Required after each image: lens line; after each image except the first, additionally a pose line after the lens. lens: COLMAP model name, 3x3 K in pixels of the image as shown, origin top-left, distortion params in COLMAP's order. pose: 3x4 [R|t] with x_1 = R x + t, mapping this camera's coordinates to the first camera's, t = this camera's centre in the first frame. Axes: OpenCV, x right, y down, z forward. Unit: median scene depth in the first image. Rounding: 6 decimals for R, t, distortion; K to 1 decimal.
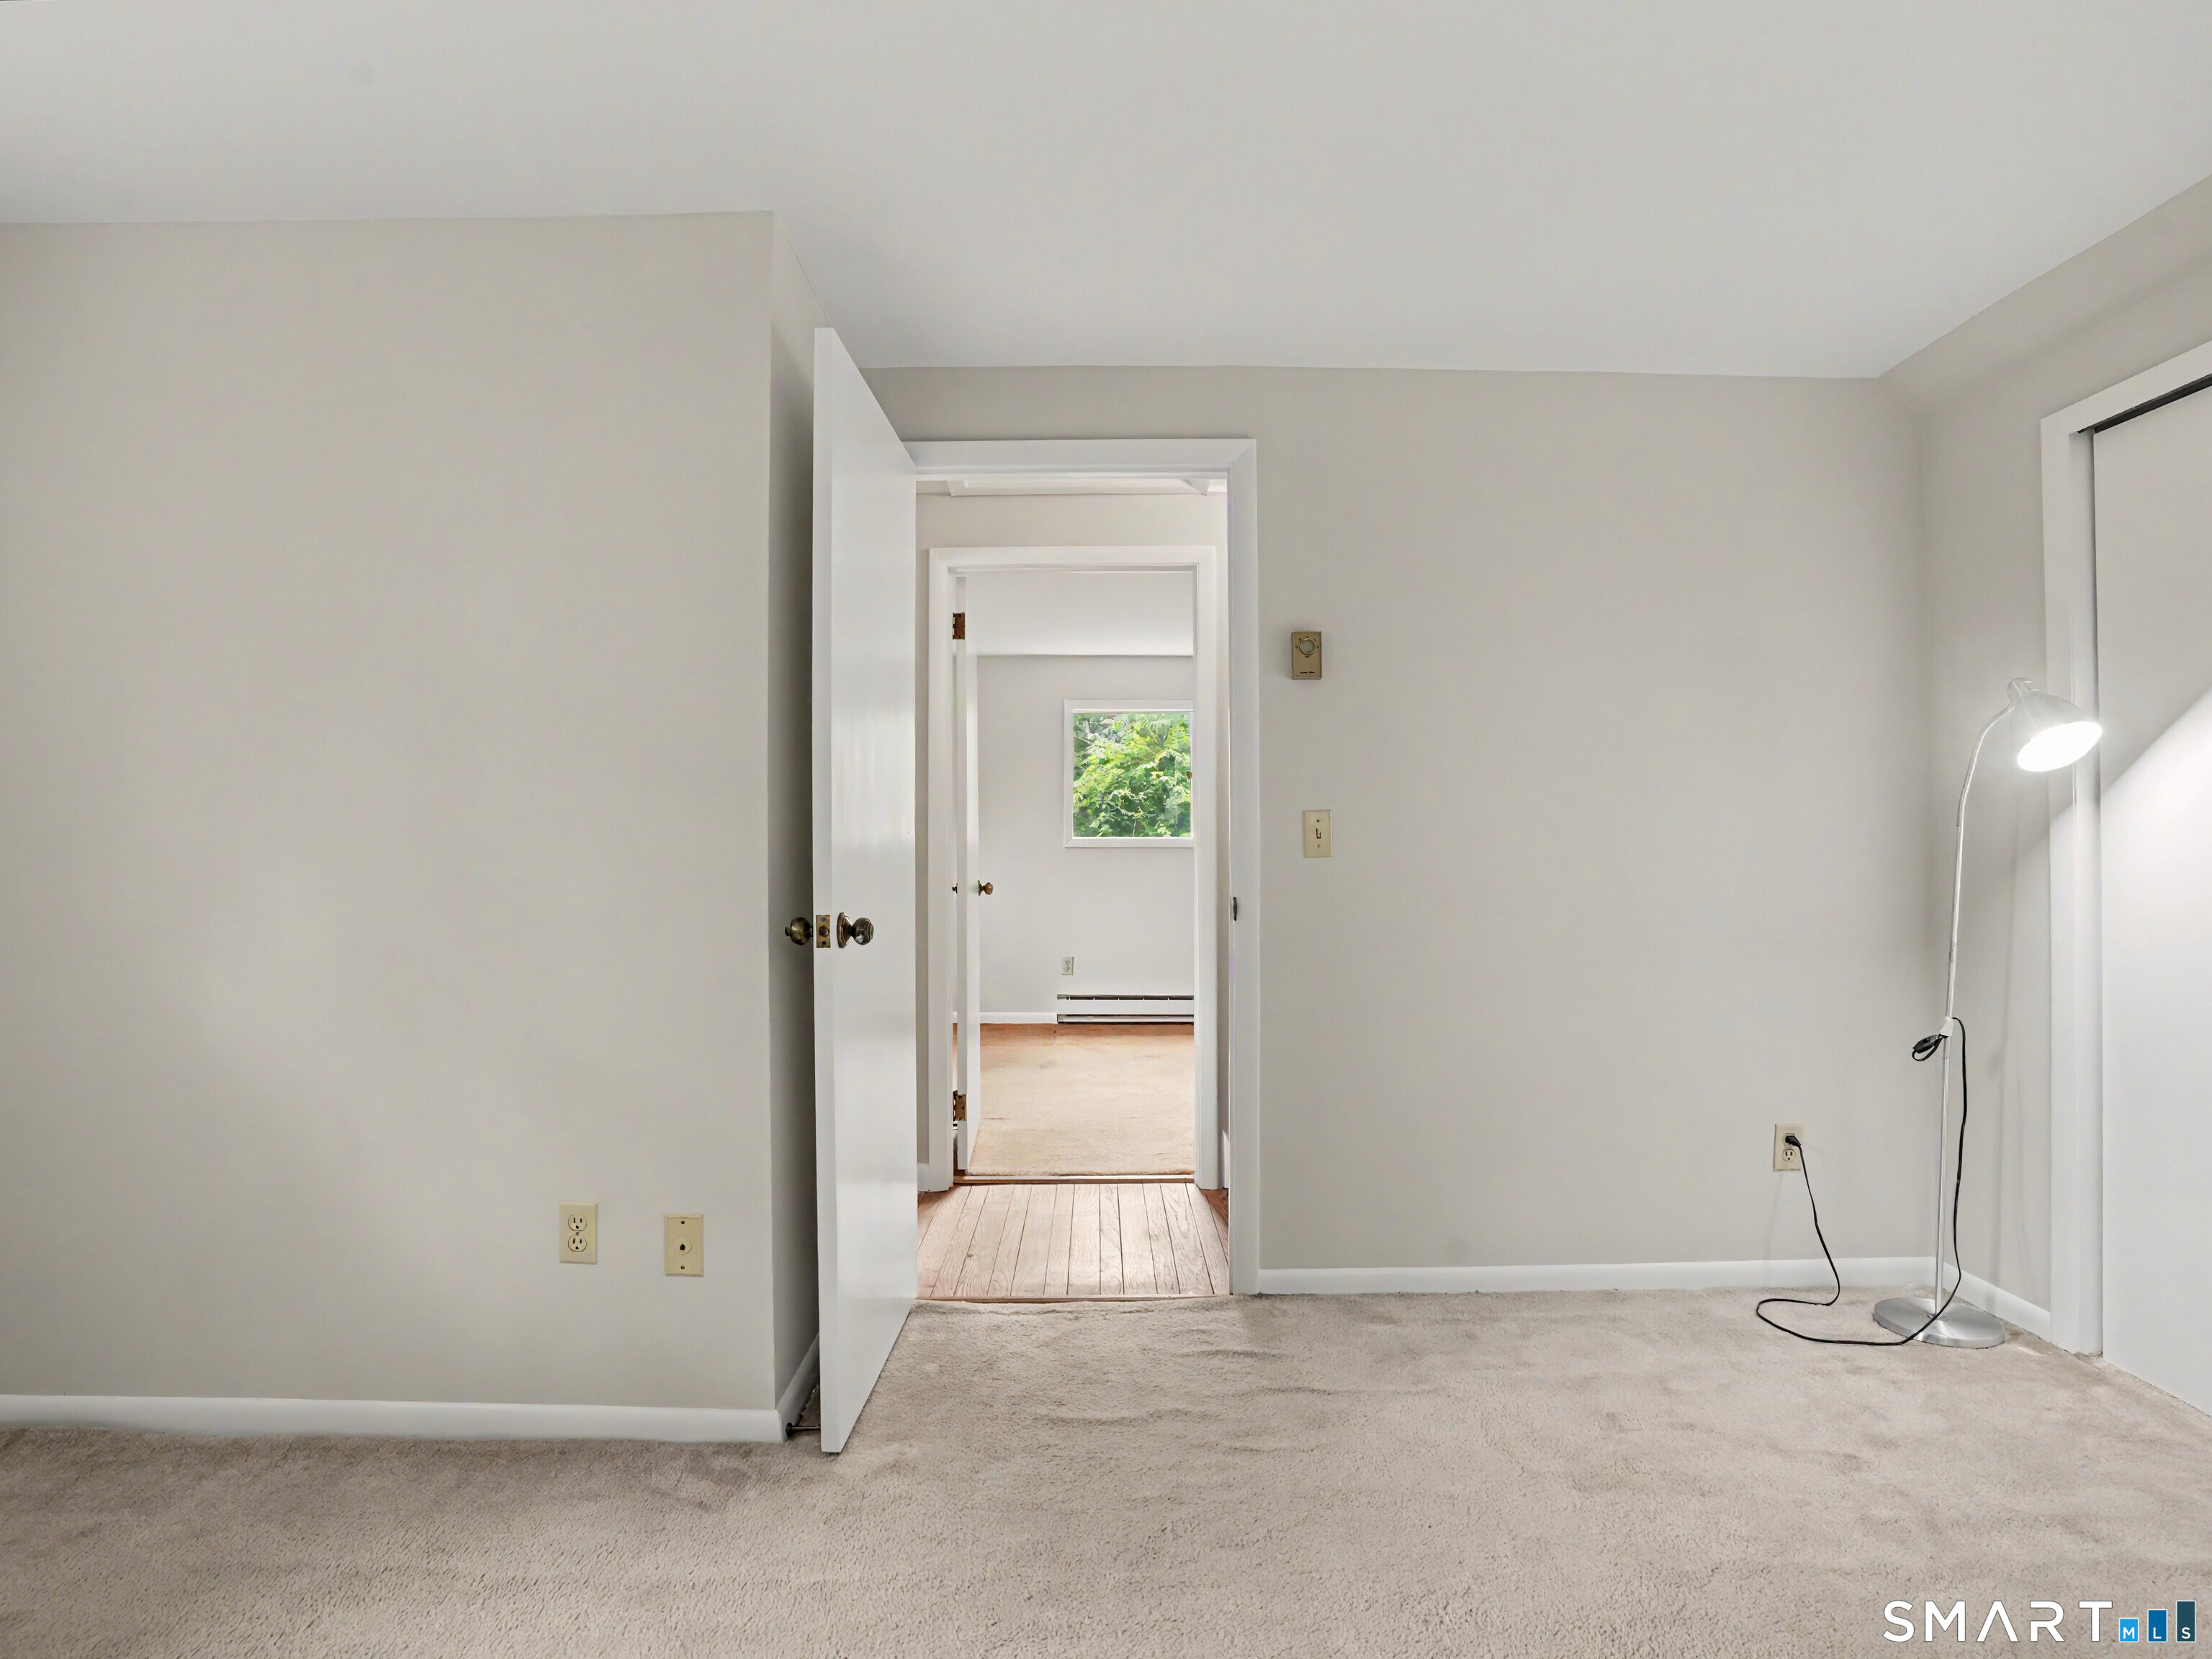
lens RADIAL K [[1250.1, 0, 1105.6], [0, 1250.1, 837.9], [0, 0, 1]] dist [-0.031302, 0.007876]
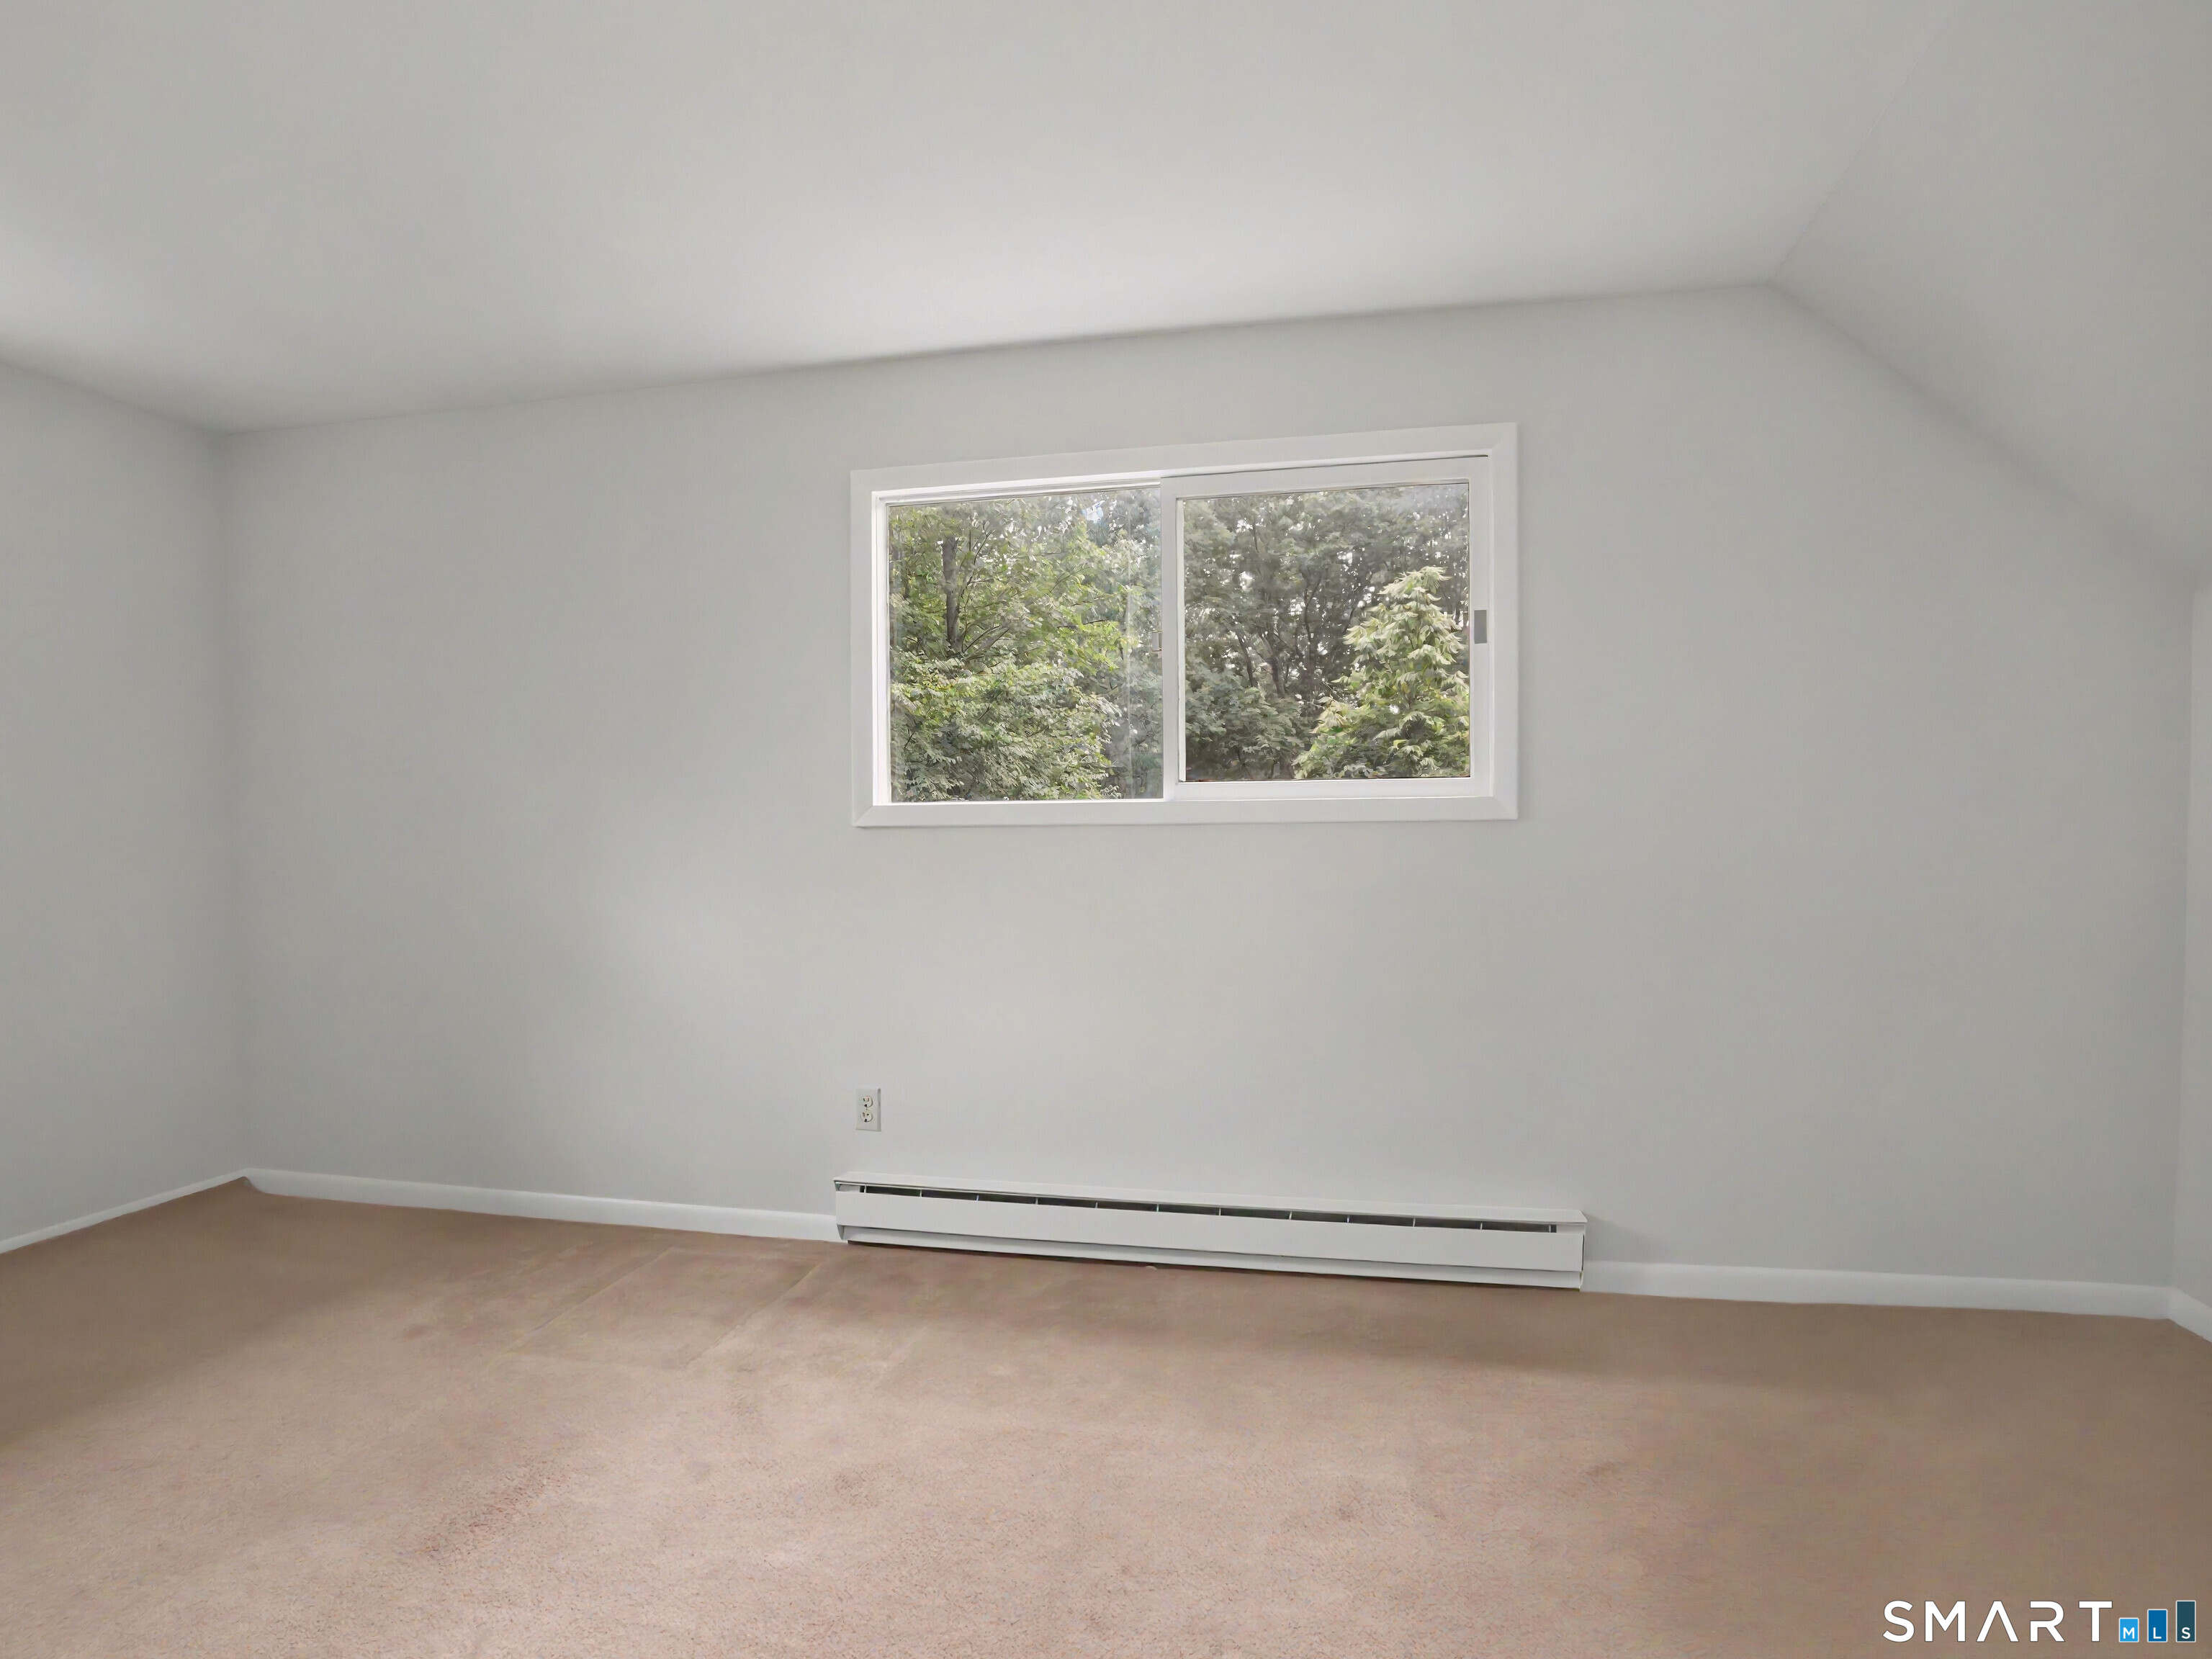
lens RADIAL K [[1250.1, 0, 1095.2], [0, 1250.1, 849.8], [0, 0, 1]] dist [-0.031302, 0.007876]
pose [[0.969642, 0.014747, -0.244083, 0.047511], [-0.010516, 0.999771, 0.018628, 0.002350], [0.244302, -0.015495, 0.969575, 0.206089]]
